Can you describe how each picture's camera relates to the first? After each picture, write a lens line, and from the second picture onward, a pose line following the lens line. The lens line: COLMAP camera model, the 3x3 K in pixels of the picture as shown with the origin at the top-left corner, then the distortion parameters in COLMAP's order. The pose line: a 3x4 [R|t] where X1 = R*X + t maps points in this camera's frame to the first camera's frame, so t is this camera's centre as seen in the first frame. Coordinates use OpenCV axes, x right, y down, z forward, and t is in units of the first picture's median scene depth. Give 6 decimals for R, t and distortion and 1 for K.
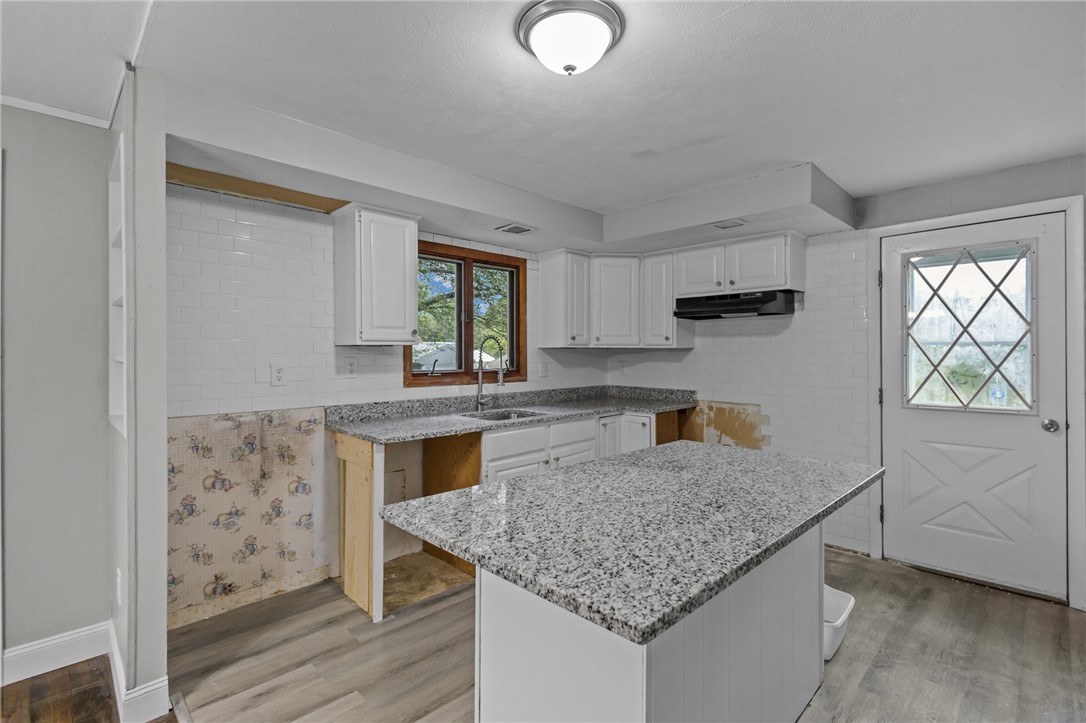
lens RADIAL K [[502.4, 0, 542.0], [0, 502.4, 353.5], [0, 0, 1]] dist [0.002874, -0.000416]
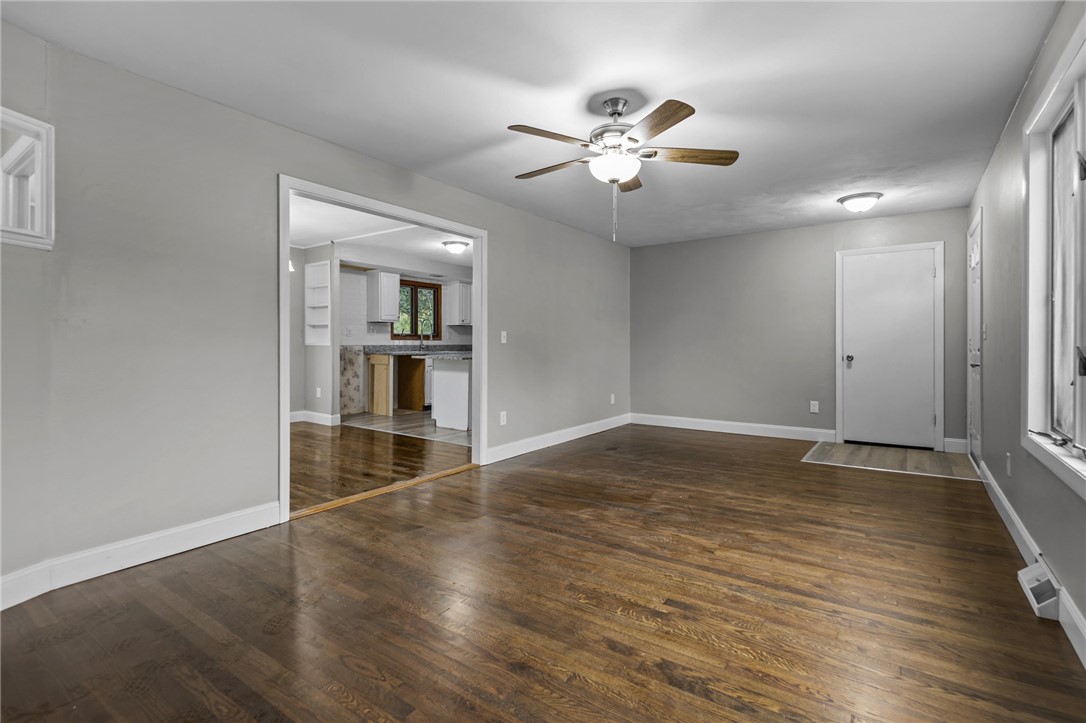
lens RADIAL K [[513.0, 0, 538.4], [0, 513.0, 344.4], [0, 0, 1]] dist [0.001366, -0.000158]
pose [[0.985419, 0.001777, 0.170138, 0.007282], [-0.002134, 0.999996, 0.001918, 0.089293], [-0.170134, -0.002253, 0.985418, -1.688474]]
